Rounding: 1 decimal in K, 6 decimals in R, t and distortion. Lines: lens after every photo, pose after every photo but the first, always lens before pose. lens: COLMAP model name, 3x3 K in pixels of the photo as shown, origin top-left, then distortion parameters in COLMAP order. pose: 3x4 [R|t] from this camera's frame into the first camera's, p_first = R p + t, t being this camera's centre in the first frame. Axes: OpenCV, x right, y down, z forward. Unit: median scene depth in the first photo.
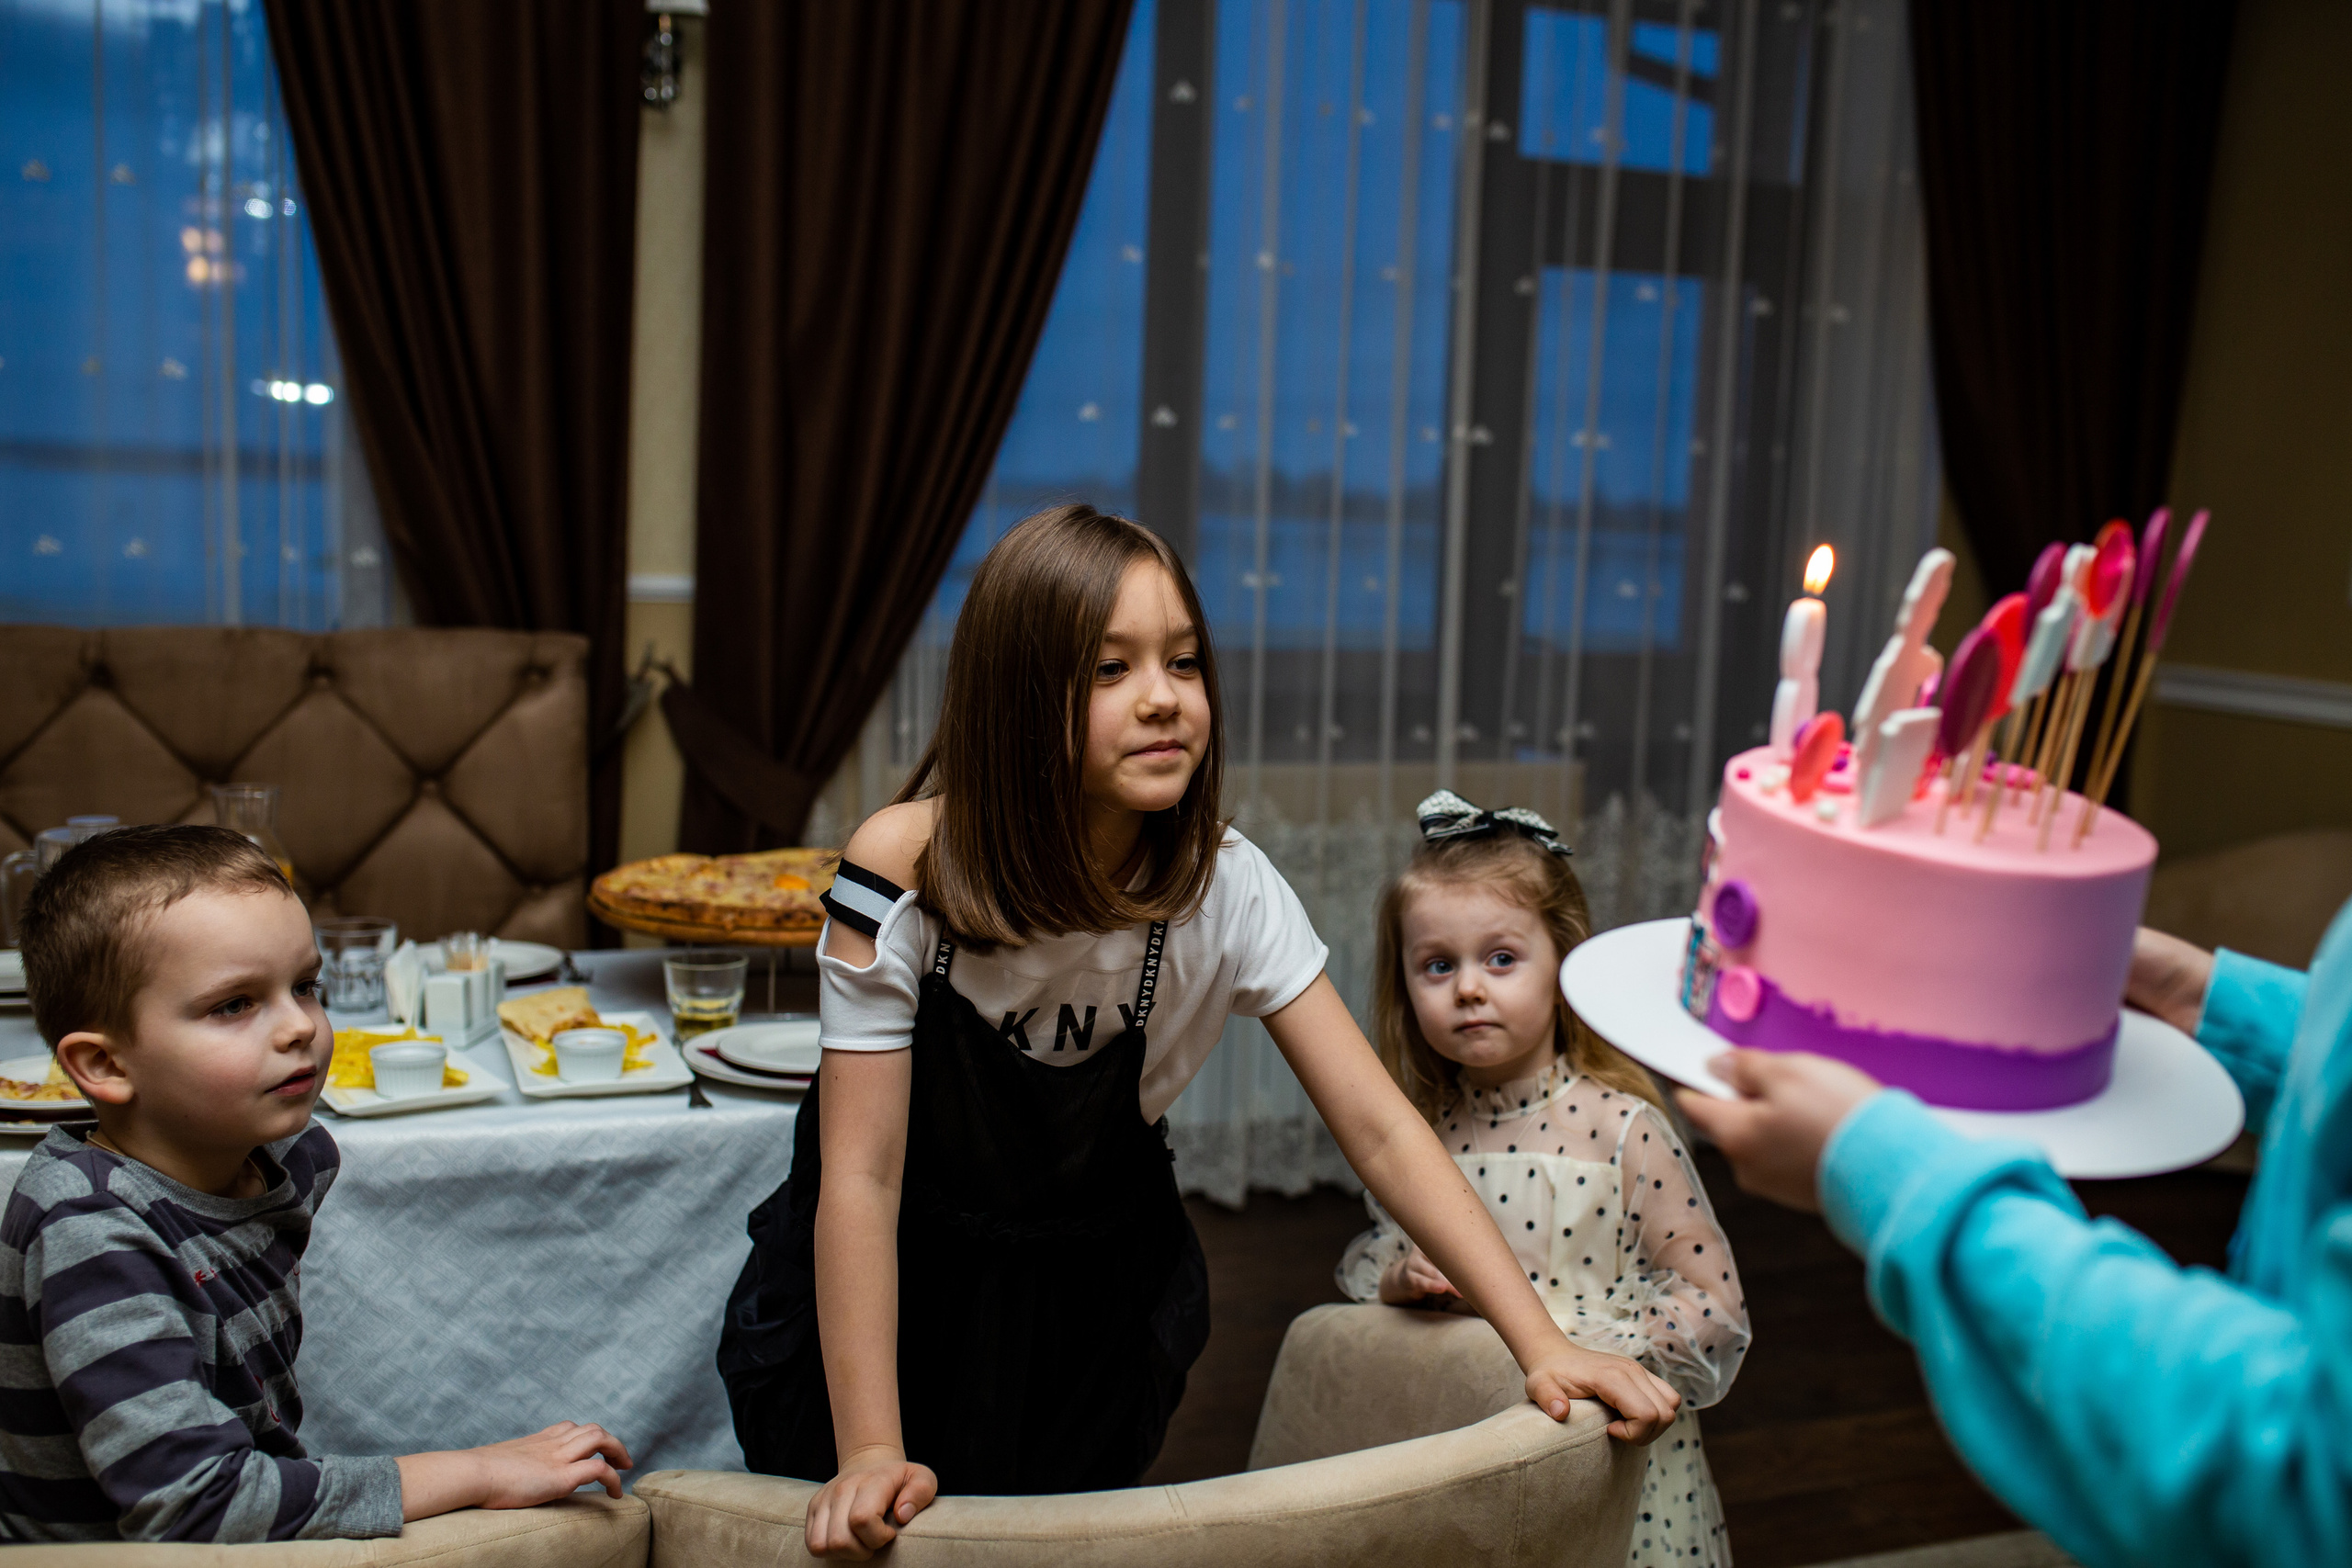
lens RADIAL K [[2300.6, 0, 1186.6], [0, 2300.6, 800.3], [0, 0, 1]] dist [0.017451, 0.000000]
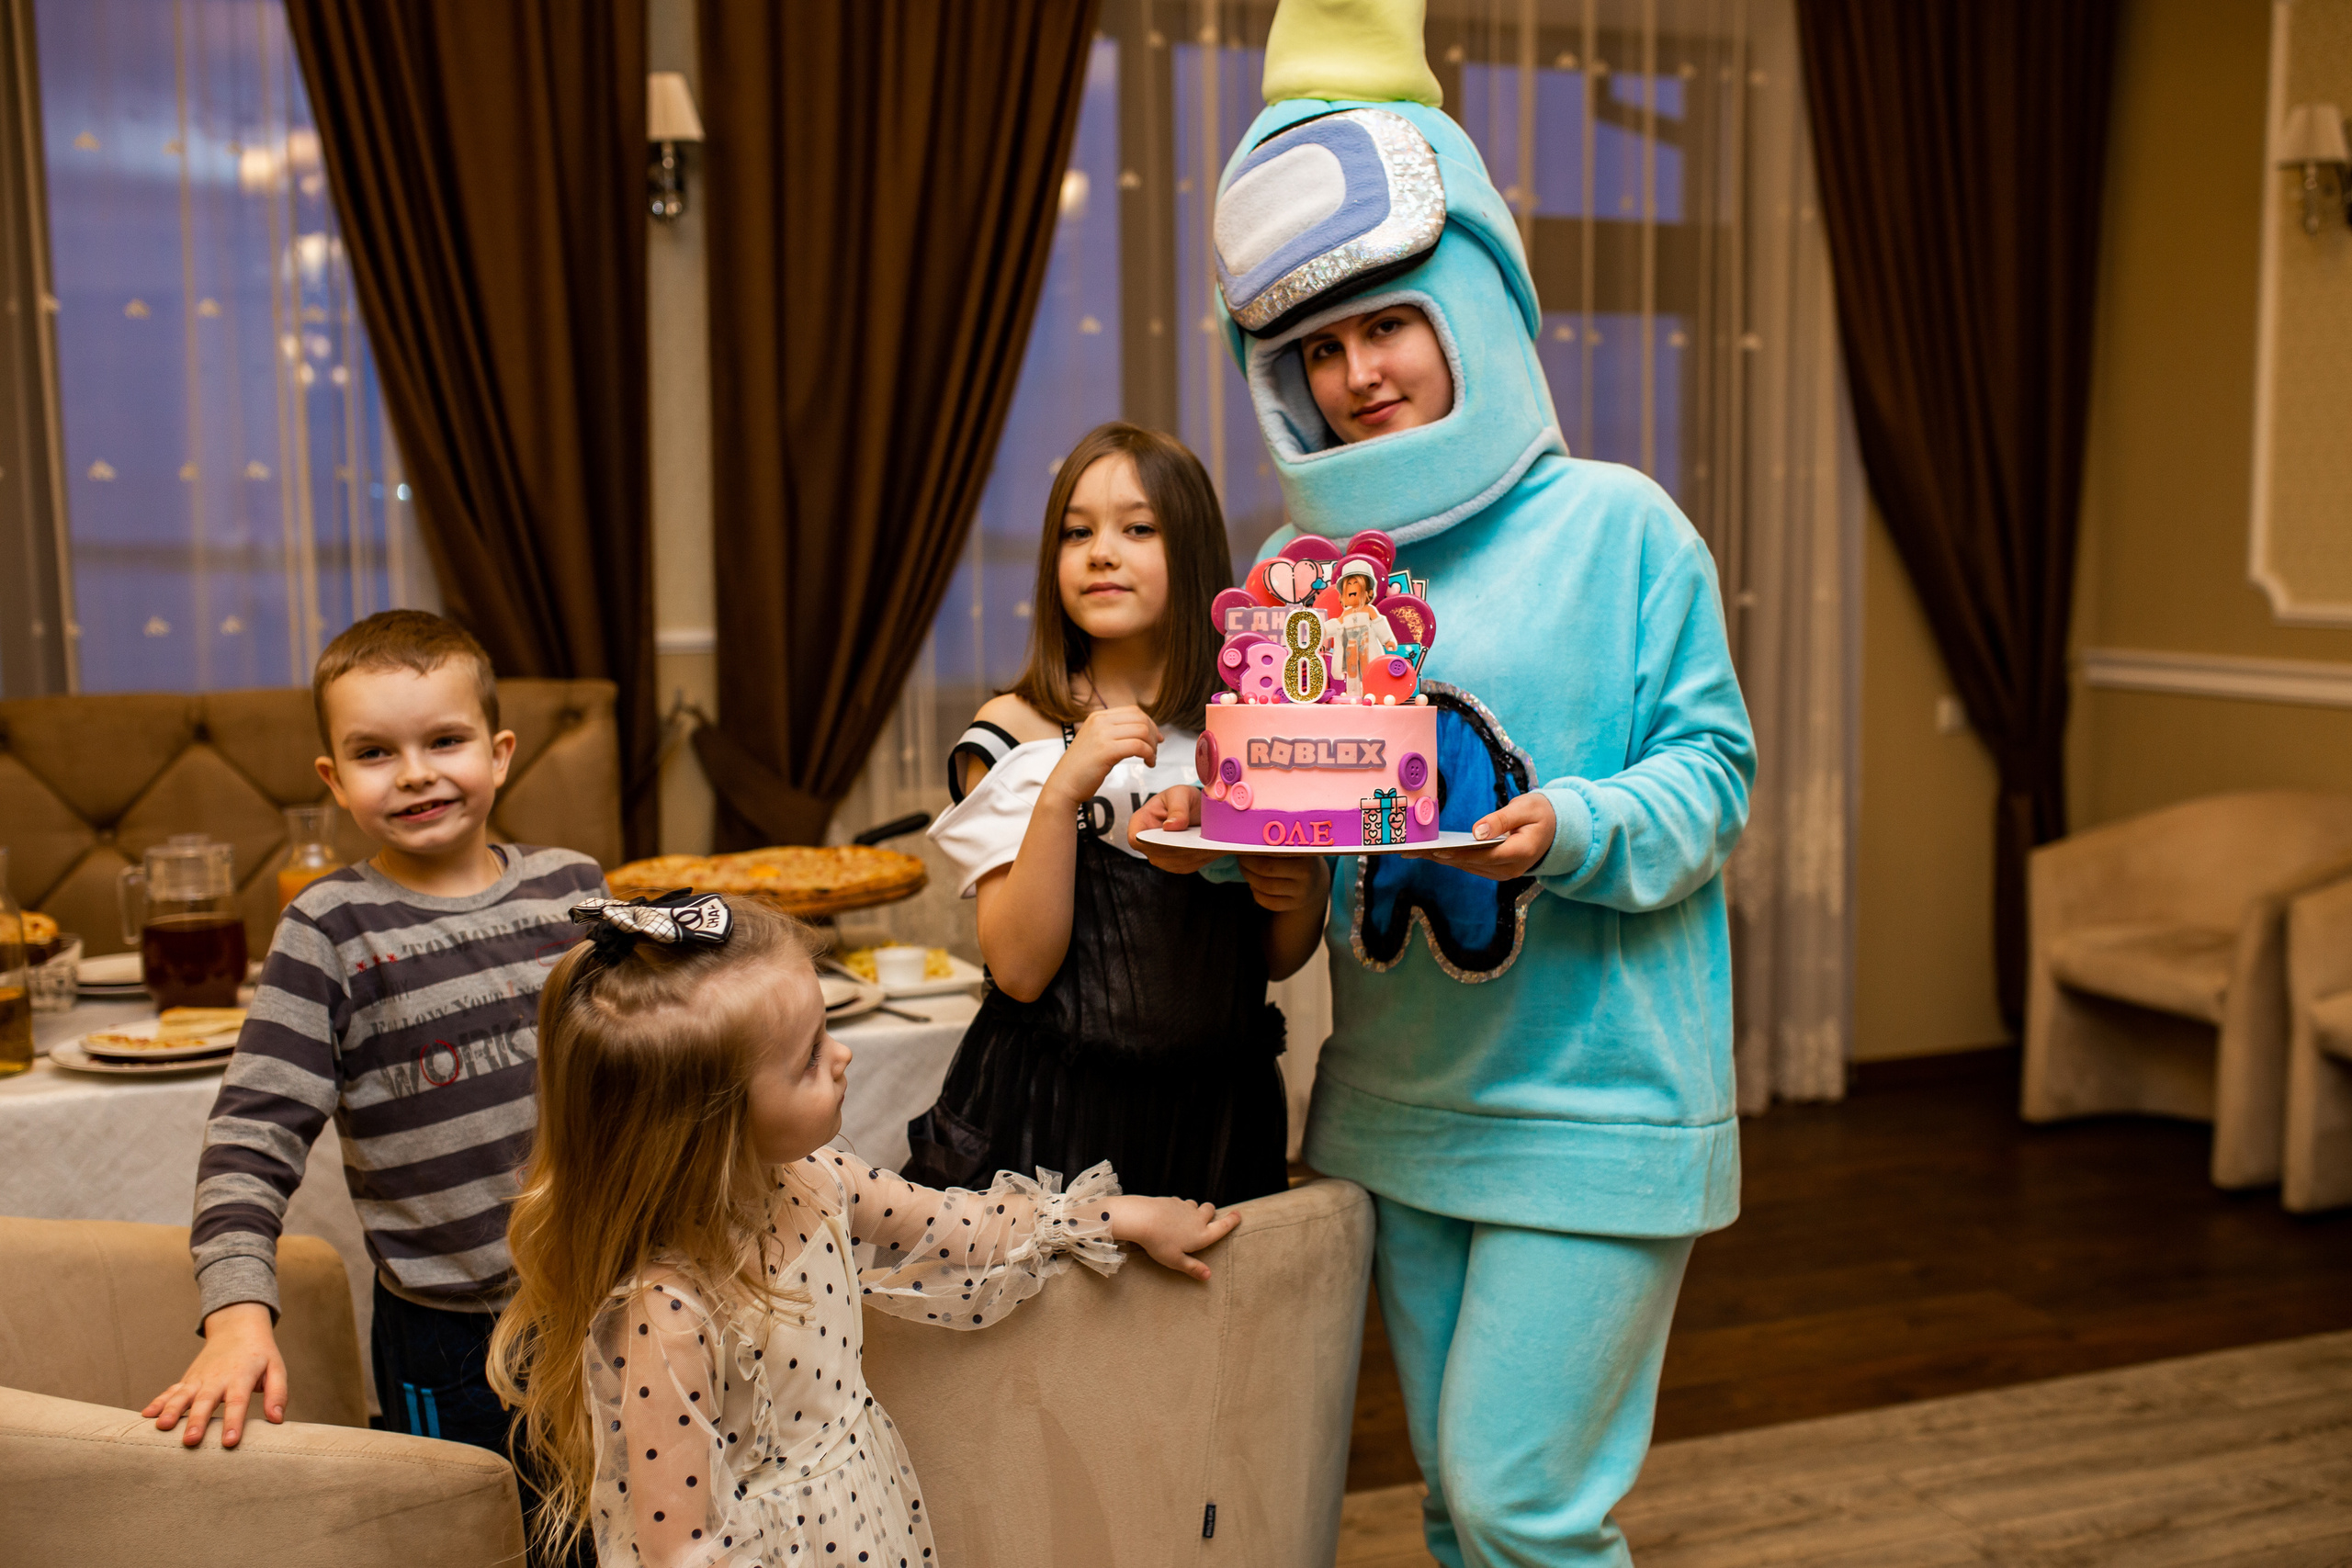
lens RADIAL K [[2300.6, 0, 1174.8], [0, 2300.6, 787.0], [0, 0, 1]] dist [0.017451, 0.000000]
pose [[0.997693, -0.044119, -0.051590, 0.067899], [0.042735, 0.998704, -0.027627, 0.021956], [0.052742, 0.025358, 0.998286, -0.118897]]
